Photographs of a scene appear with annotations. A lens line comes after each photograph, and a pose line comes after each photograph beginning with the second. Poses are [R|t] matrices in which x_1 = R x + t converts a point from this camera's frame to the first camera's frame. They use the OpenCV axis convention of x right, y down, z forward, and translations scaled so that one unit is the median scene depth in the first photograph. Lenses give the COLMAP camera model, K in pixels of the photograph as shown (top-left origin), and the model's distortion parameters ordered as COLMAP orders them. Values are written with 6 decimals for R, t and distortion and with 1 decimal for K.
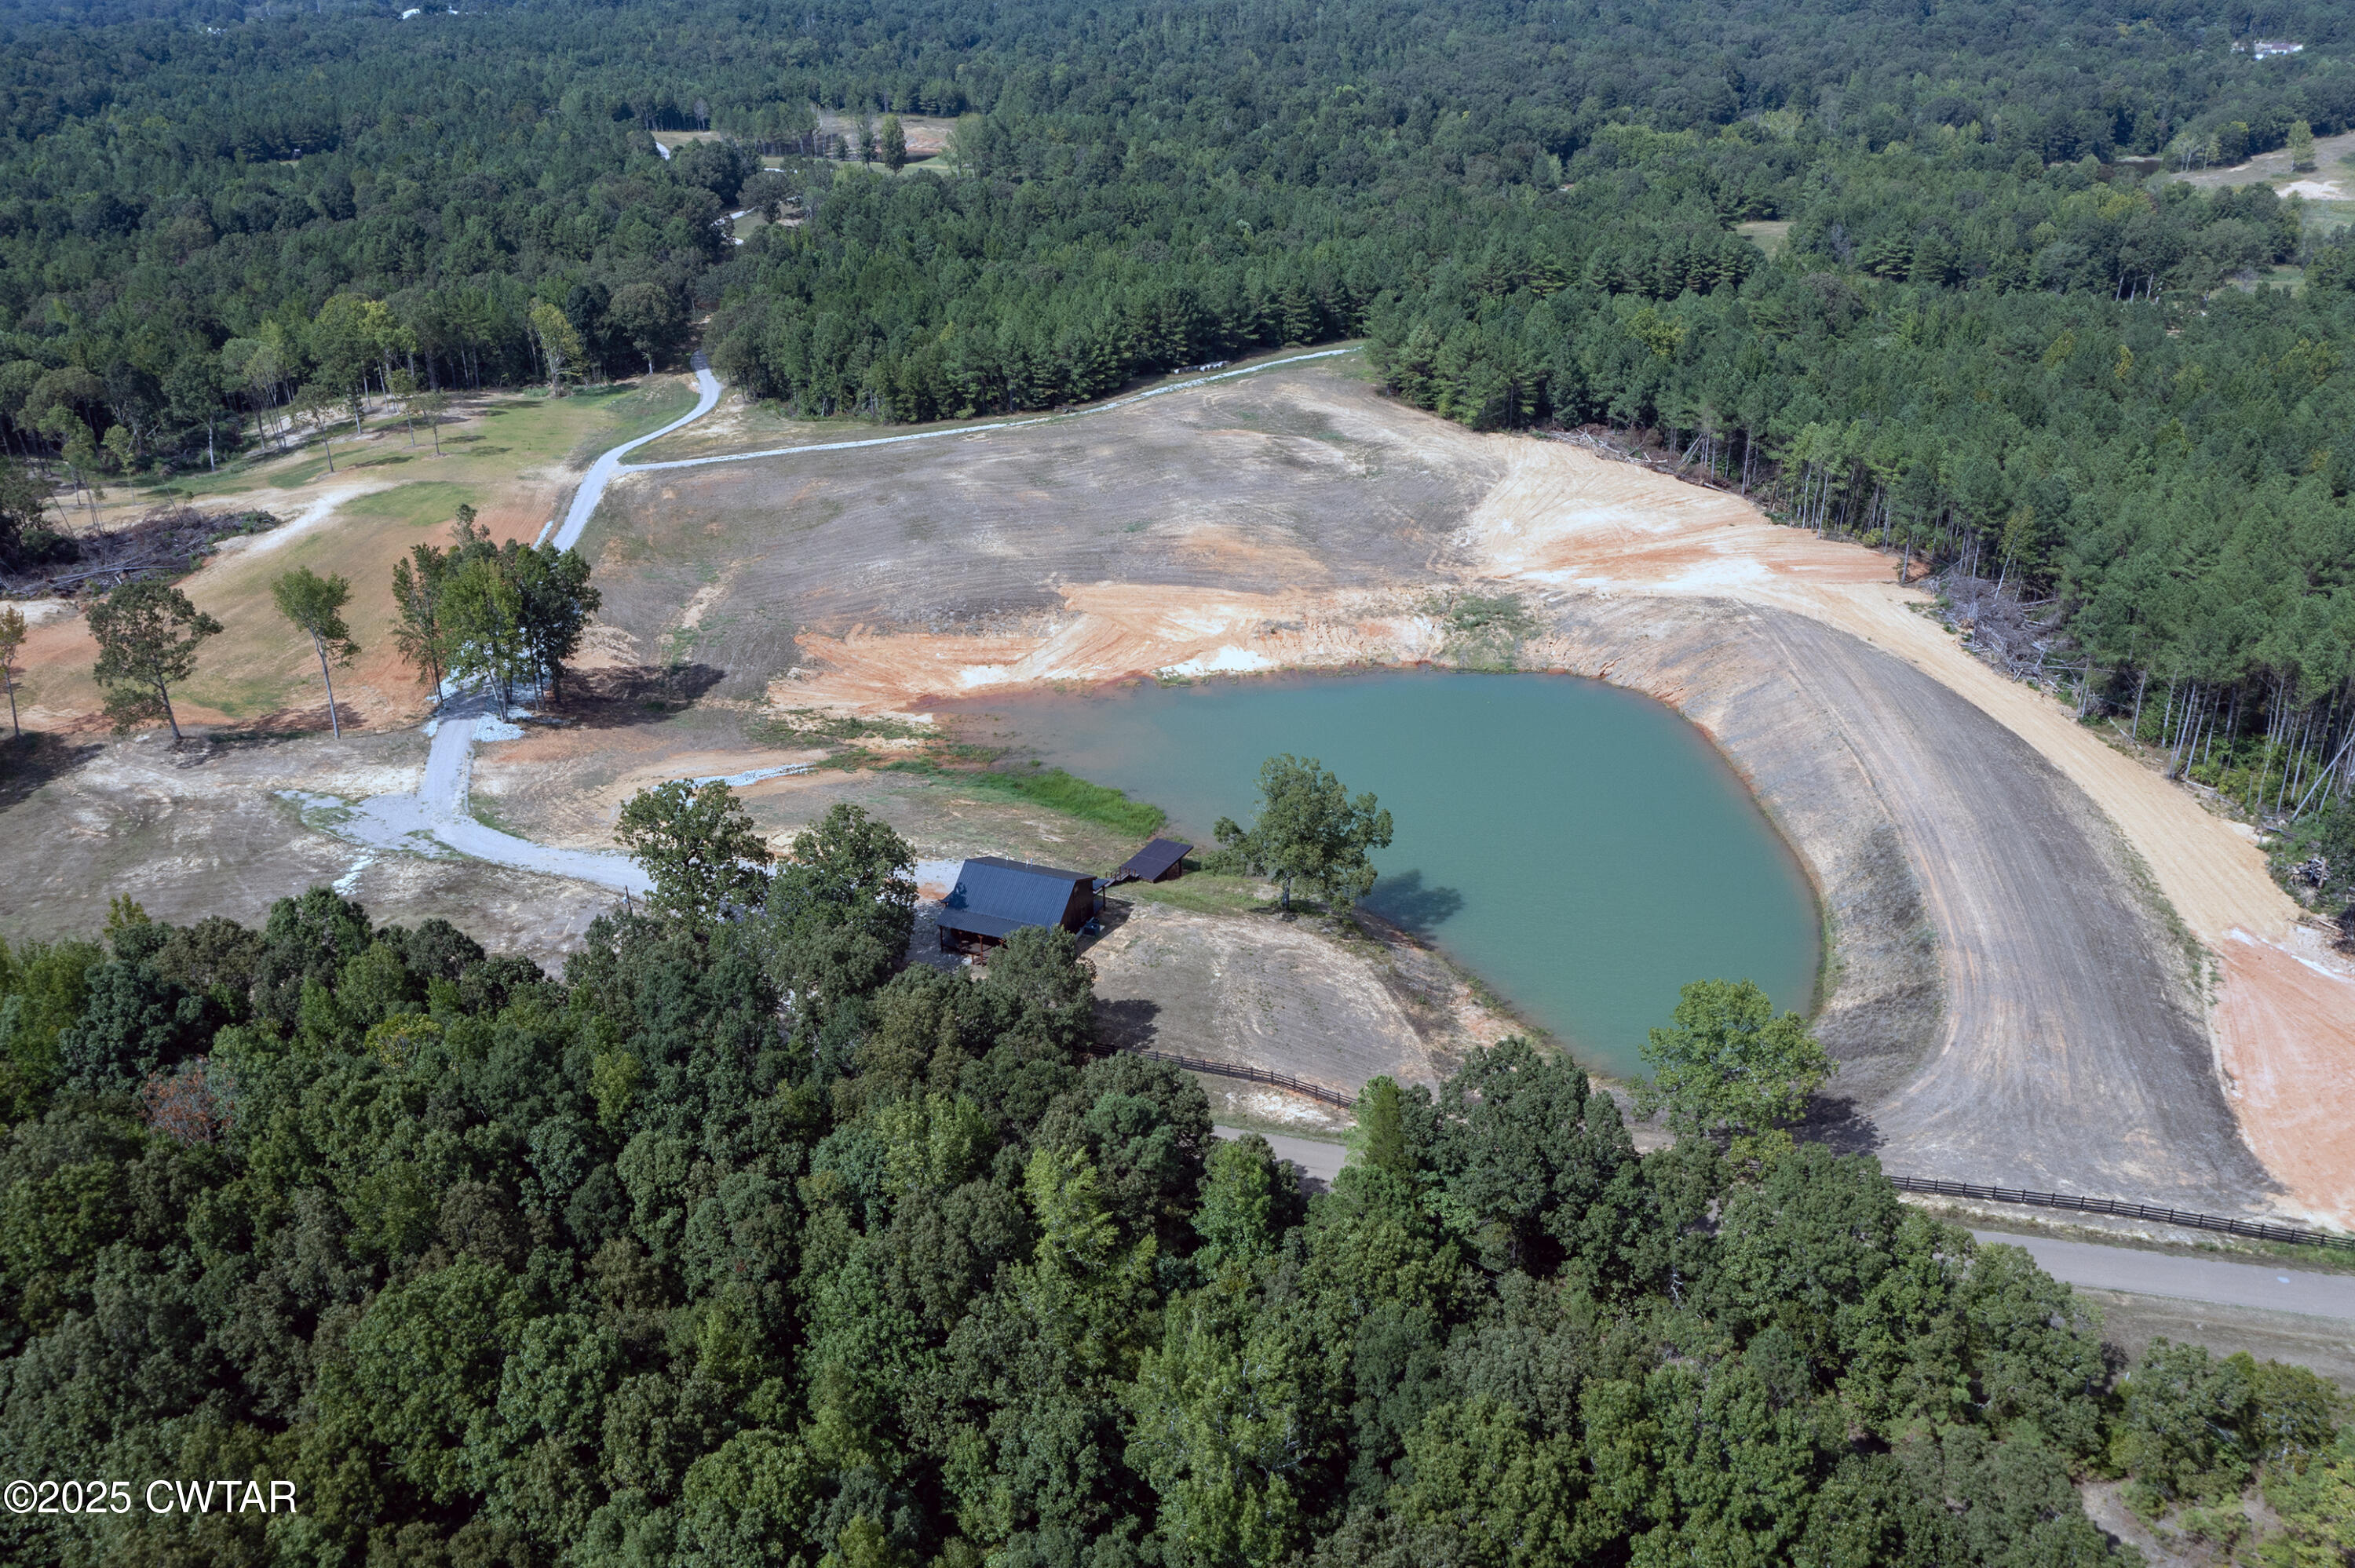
lens RADIAL K [[2080.5, 0, 1177.5], [0, 2080.5, 784.0], [0, 0, 1]] dist [0.000051, 0.019565]
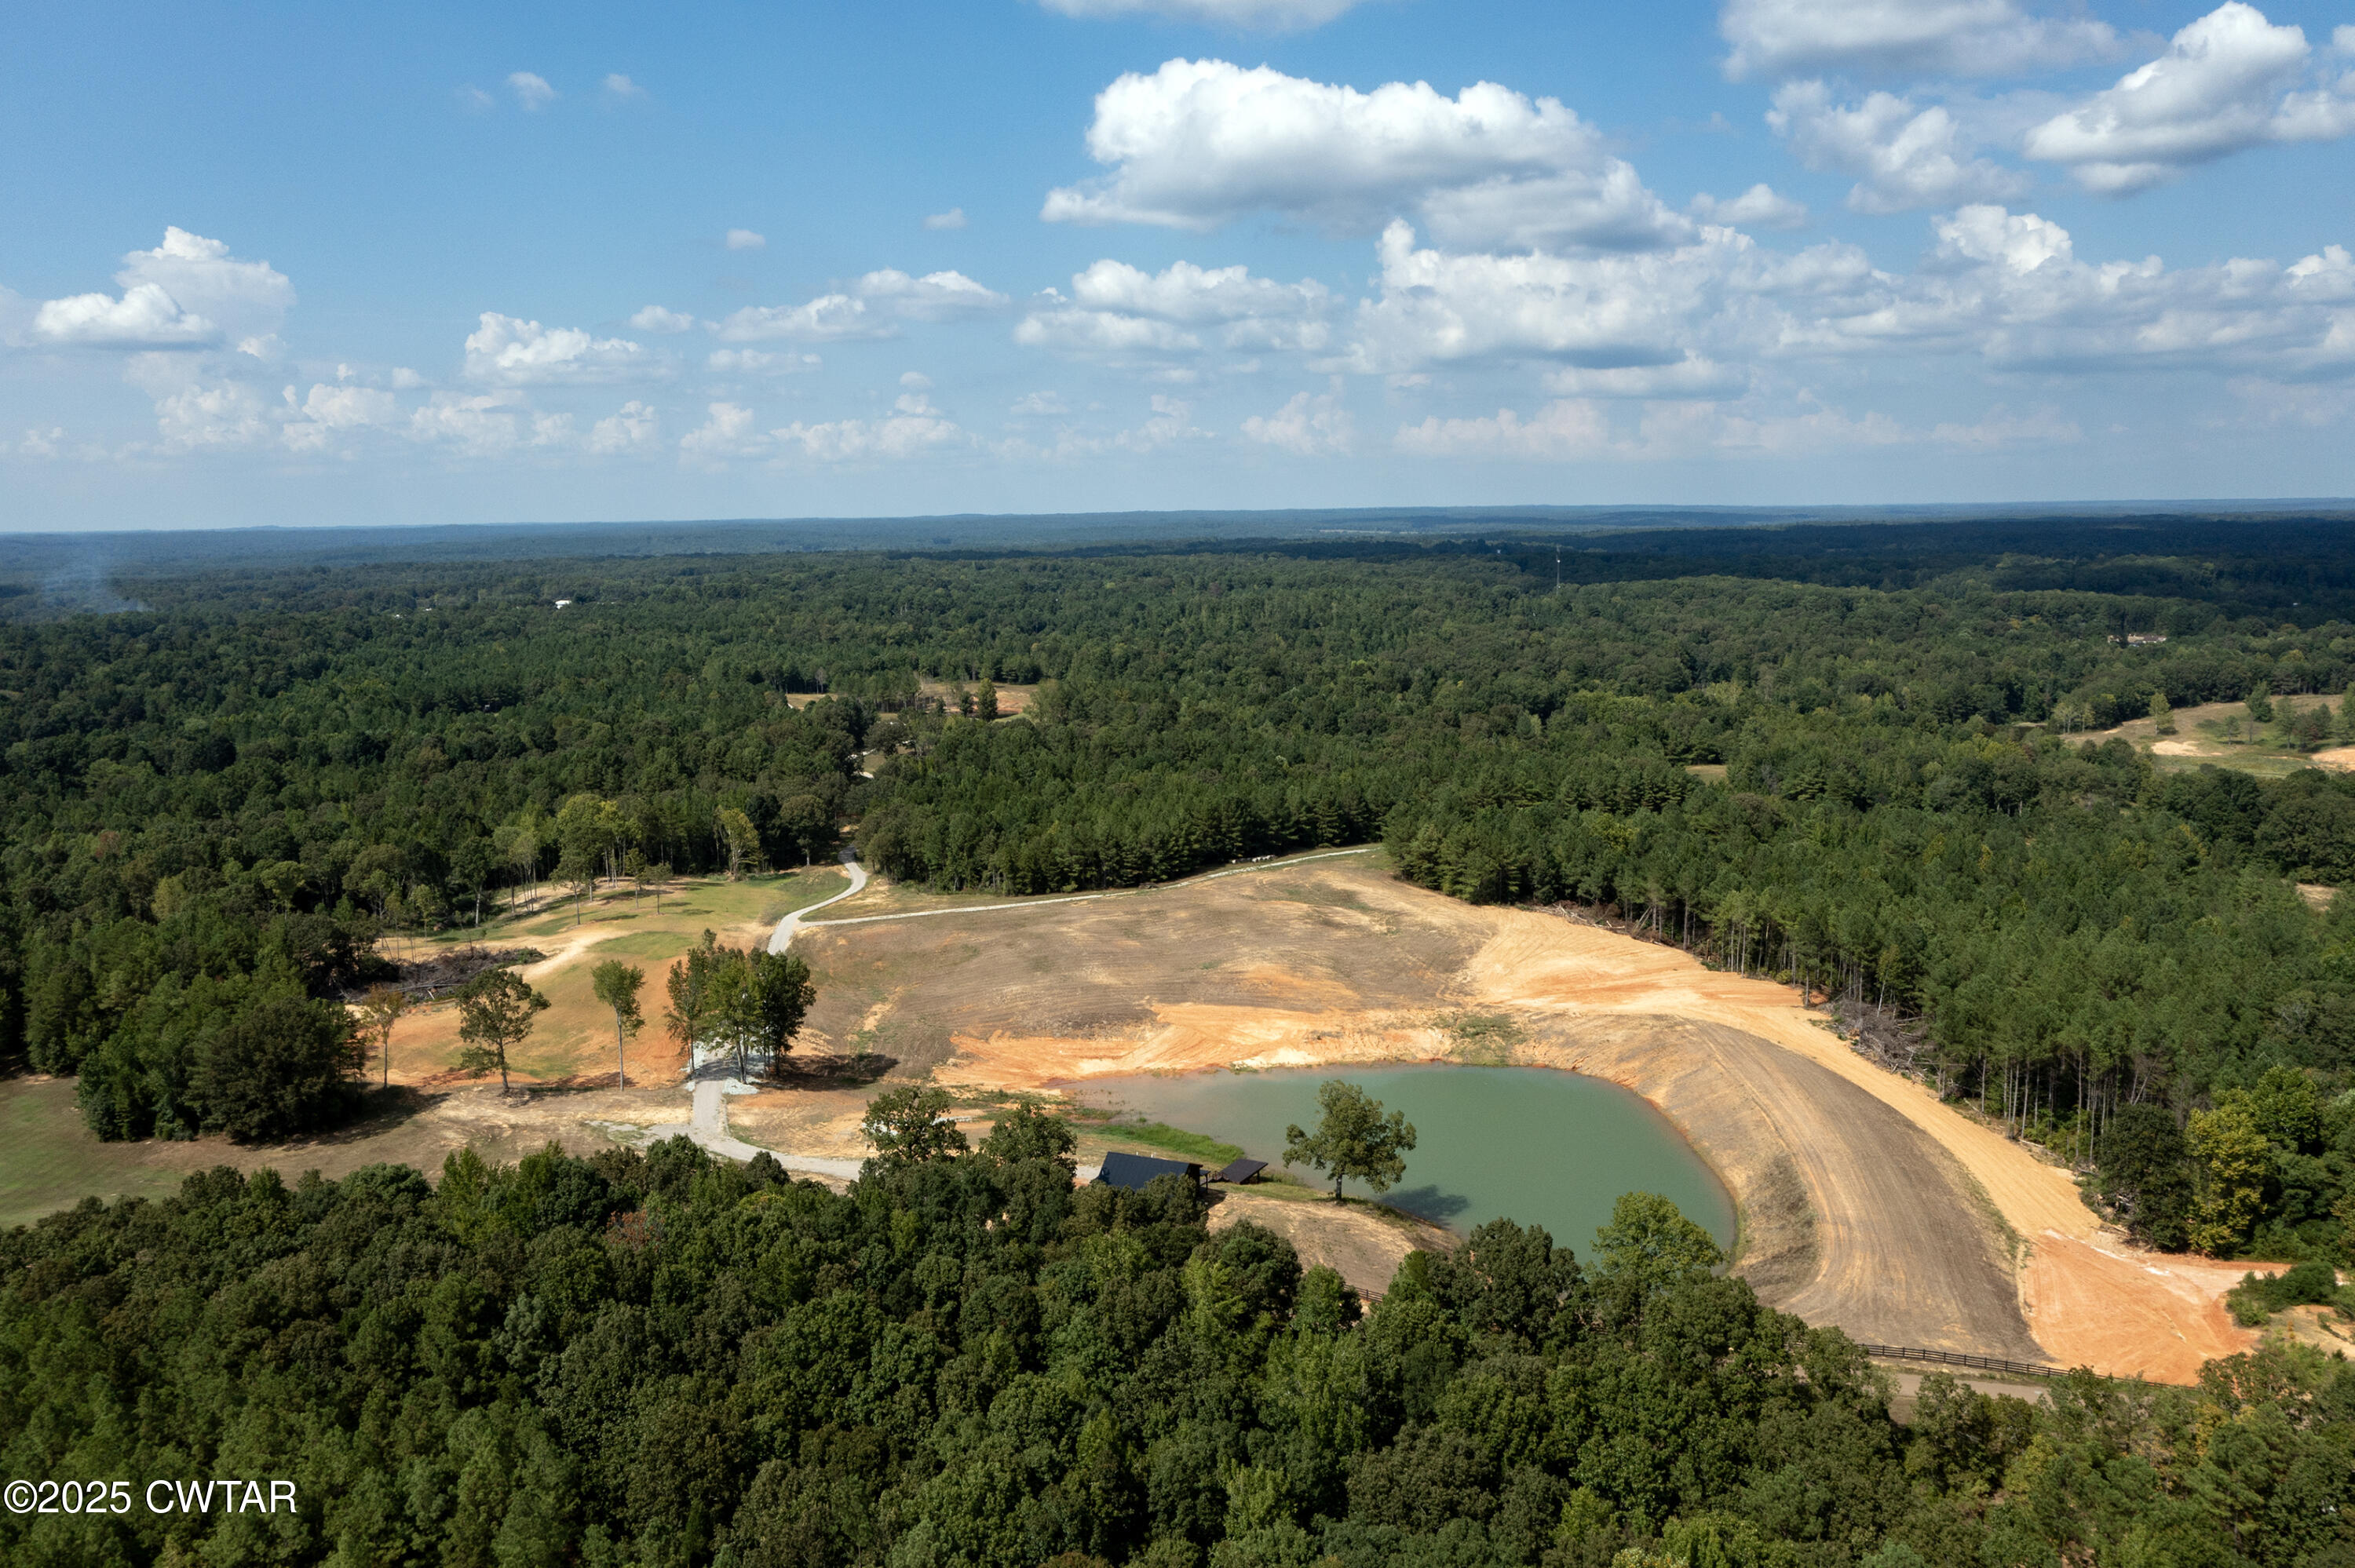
lens RADIAL K [[2080.5, 0, 1177.5], [0, 2080.5, 784.0], [0, 0, 1]] dist [0.000051, 0.019565]
pose [[0.999965, 0.006075, -0.005755, -0.031035], [-0.007411, 0.962278, -0.271968, 0.111531], [0.003885, 0.272001, 0.962289, -0.251119]]
